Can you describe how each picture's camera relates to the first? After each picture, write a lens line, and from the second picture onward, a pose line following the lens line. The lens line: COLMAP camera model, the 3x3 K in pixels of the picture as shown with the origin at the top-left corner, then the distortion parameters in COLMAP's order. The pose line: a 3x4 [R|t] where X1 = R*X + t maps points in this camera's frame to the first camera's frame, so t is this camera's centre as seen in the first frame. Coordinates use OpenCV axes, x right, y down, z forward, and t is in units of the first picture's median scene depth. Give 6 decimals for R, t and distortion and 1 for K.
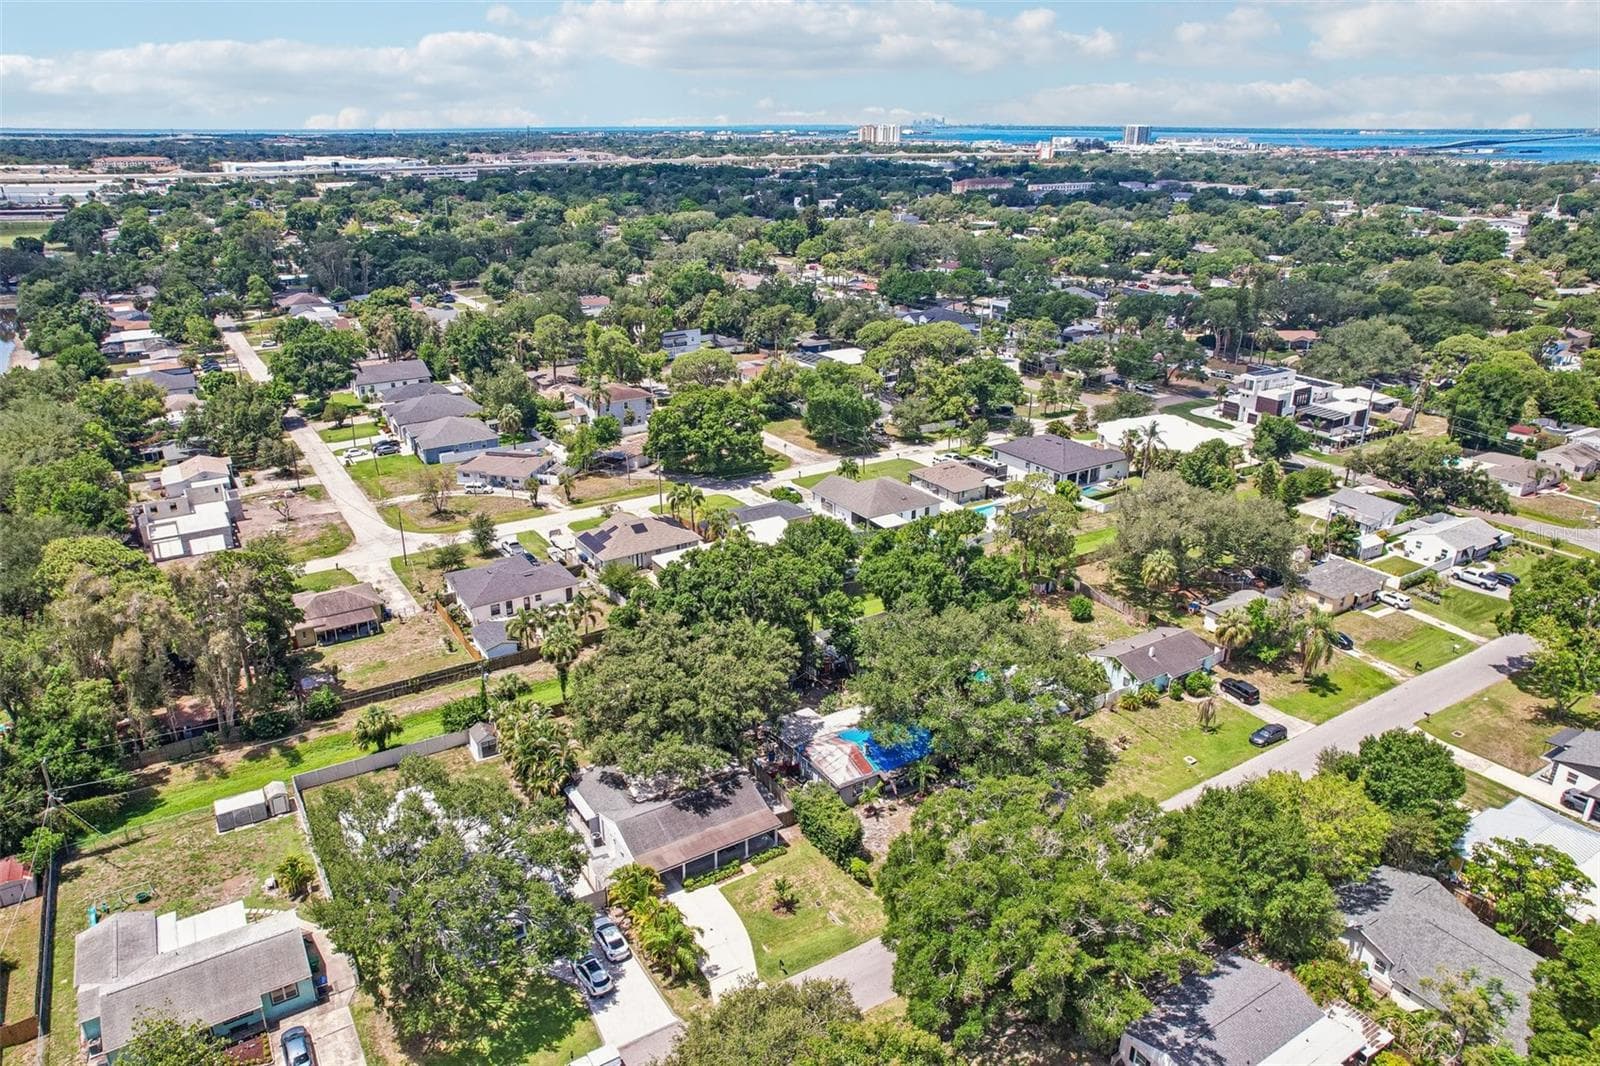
lens RADIAL K [[1026.5, 0, 800.0], [0, 1026.5, 533.0], [0, 0, 1]] dist [-0.060125, 0.054146]
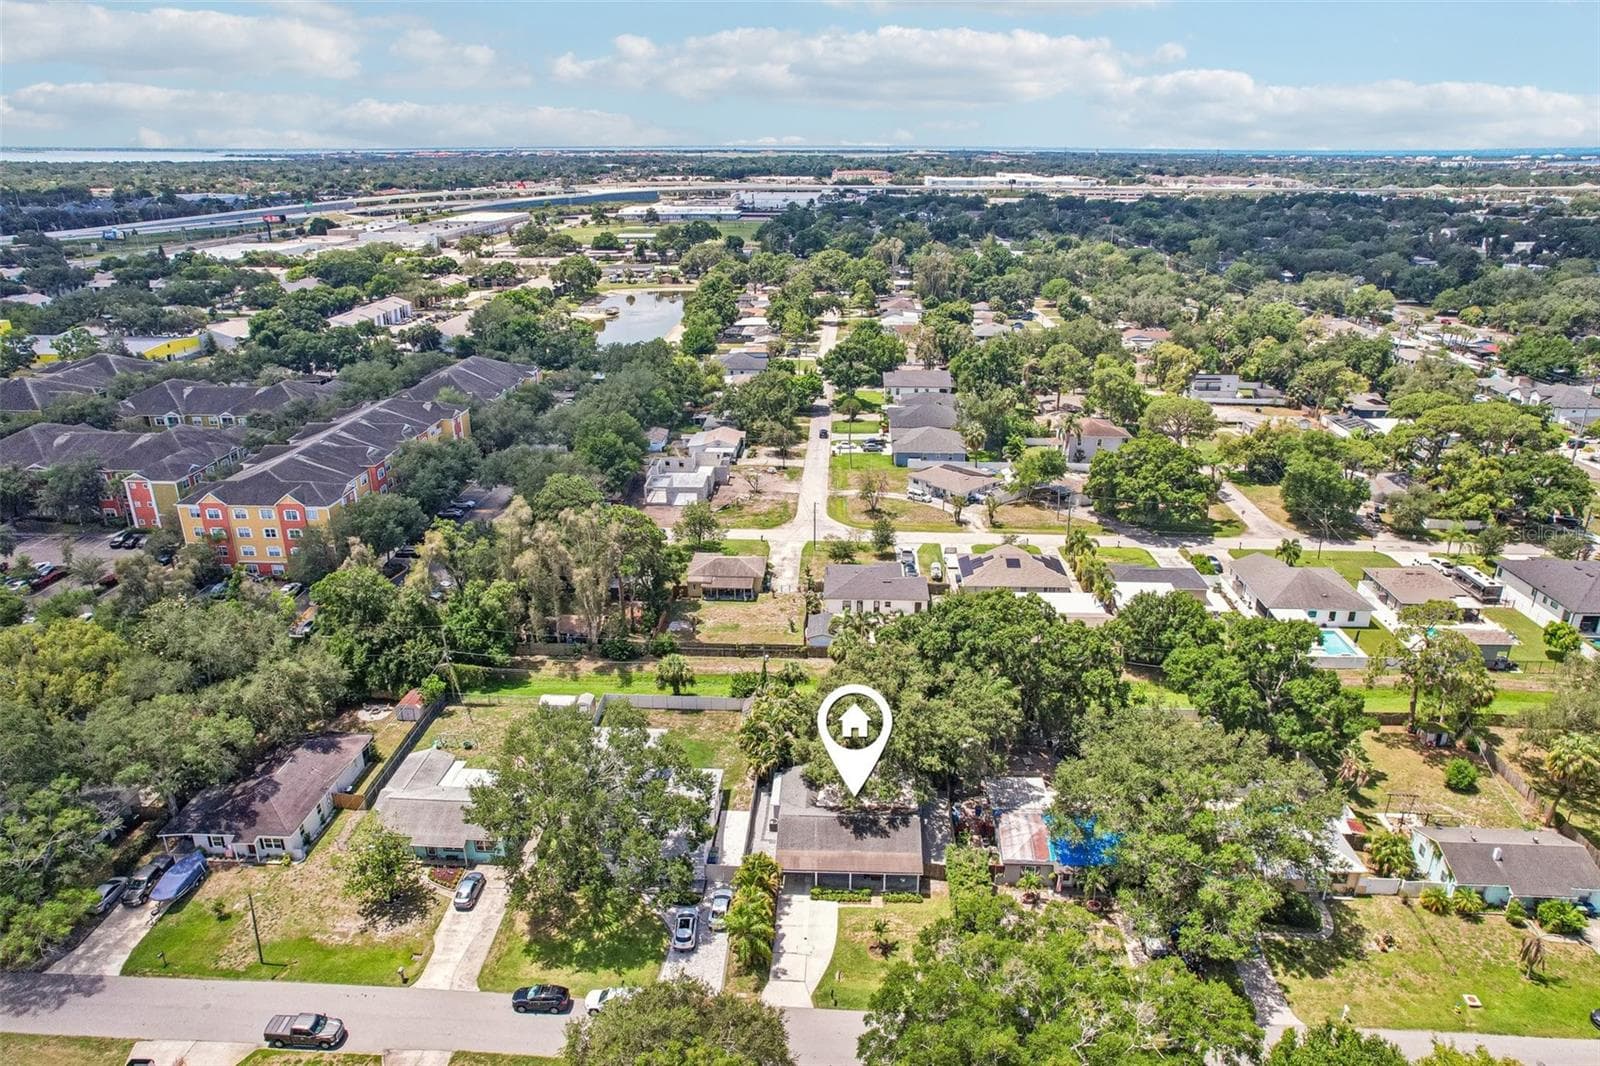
lens RADIAL K [[1012.2, 0, 802.6], [0, 1012.2, 518.2], [0, 0, 1]] dist [-0.055610, 0.050215]
pose [[0.830491, 0.193834, -0.522220, 0.147108], [-0.209106, 0.977425, 0.030252, -0.027557], [0.516294, 0.084075, 0.852274, 0.028213]]
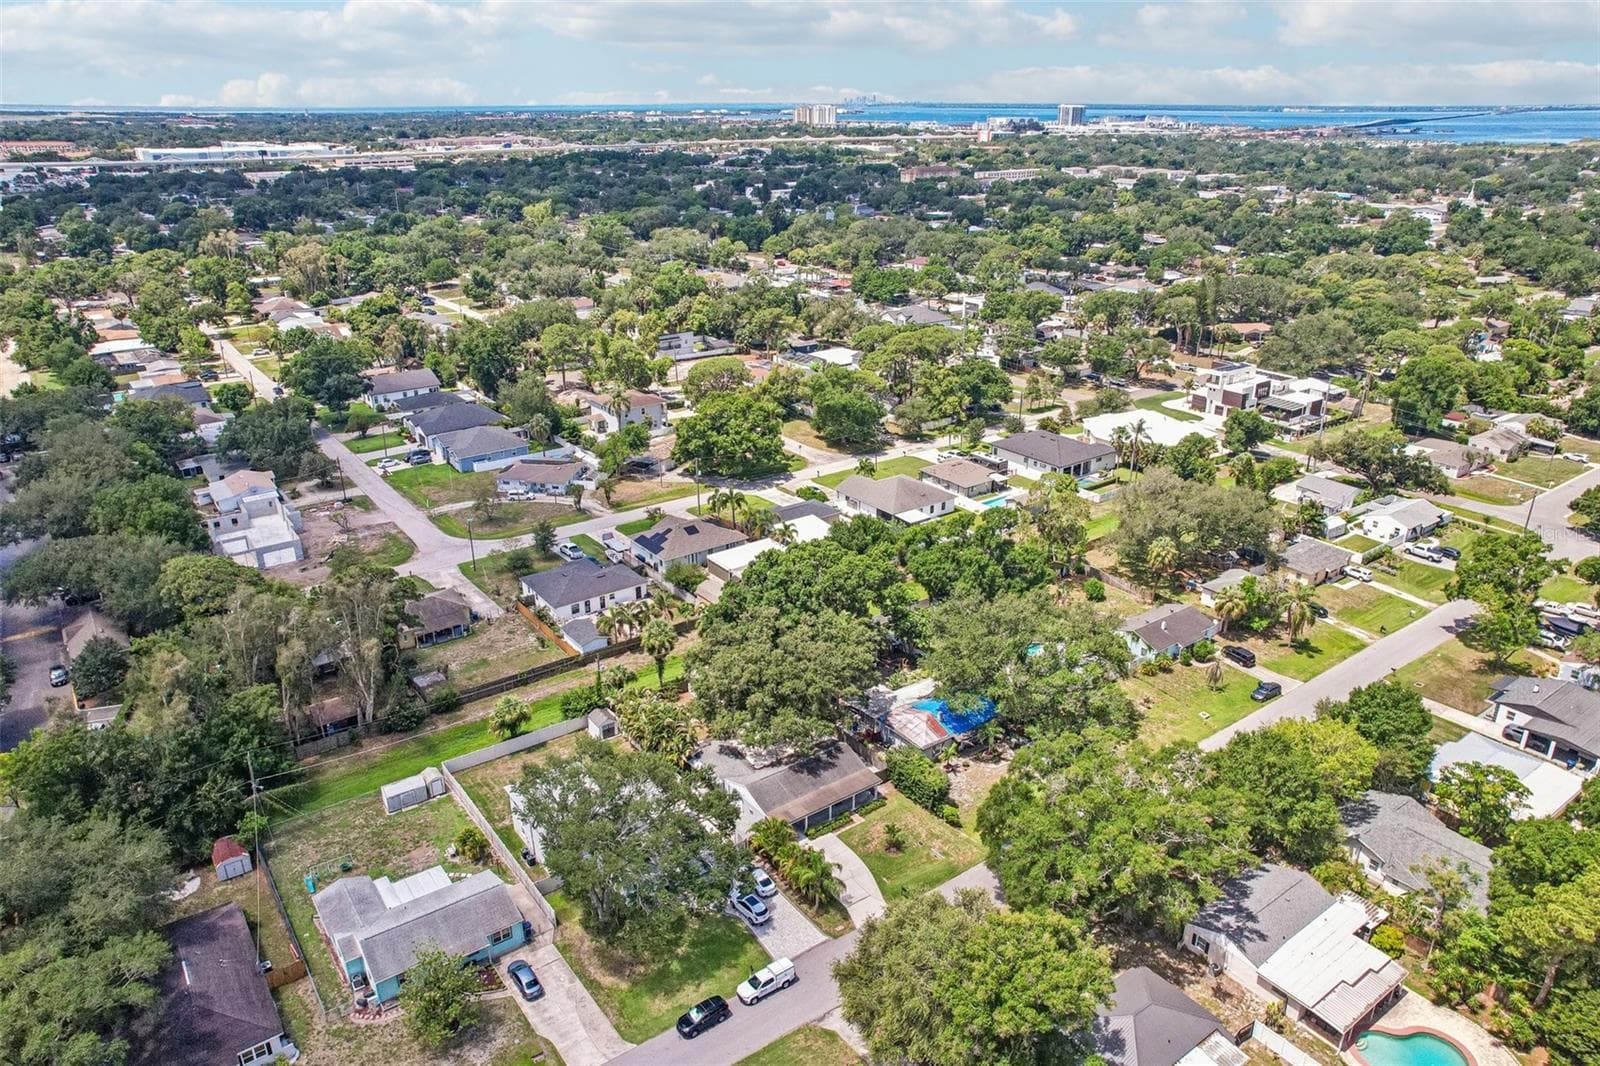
lens RADIAL K [[1013.5, 0, 827.3], [0, 1013.5, 530.1], [0, 0, 1]] dist [-0.057960, 0.057739]
pose [[0.997430, -0.029815, 0.065154, -0.065828], [0.029093, 0.999505, 0.012009, -0.010529], [-0.065480, -0.010082, 0.997803, -0.075223]]
